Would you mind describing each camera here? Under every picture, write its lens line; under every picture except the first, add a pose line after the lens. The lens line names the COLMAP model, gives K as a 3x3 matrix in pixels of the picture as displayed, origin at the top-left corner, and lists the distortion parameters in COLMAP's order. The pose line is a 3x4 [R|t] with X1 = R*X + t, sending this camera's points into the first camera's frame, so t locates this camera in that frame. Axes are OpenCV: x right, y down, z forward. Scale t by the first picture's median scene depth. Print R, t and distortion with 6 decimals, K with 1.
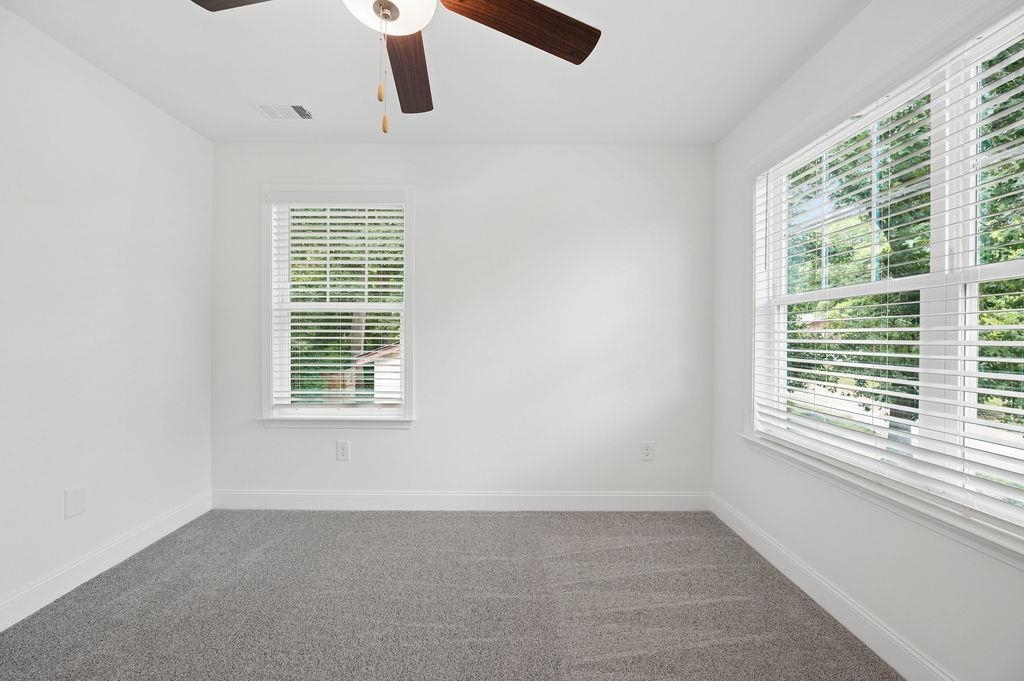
lens RADIAL K [[410.2, 0, 516.6], [0, 410.2, 338.6], [0, 0, 1]] dist [-0.005860, 0.001878]
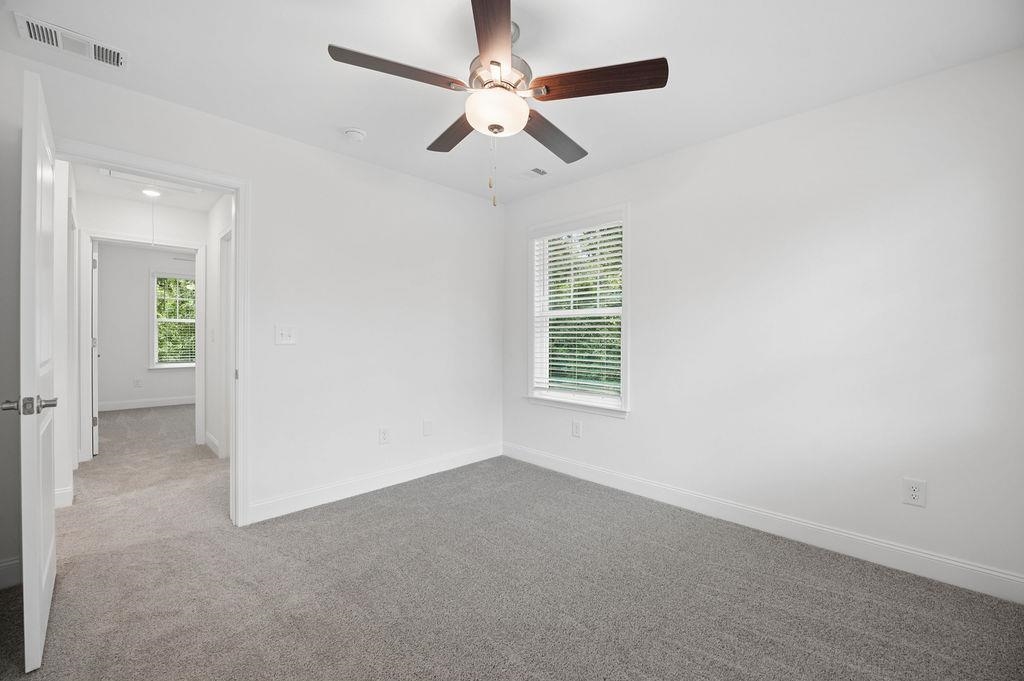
lens RADIAL K [[410.2, 0, 511.1], [0, 410.2, 336.9], [0, 0, 1]] dist [-0.005860, 0.001878]
pose [[0.716235, 0.000065, -0.697859, 0.300207], [-0.005031, 0.999974, -0.005070, 0.002378], [0.697841, 0.007142, 0.716217, -0.028902]]
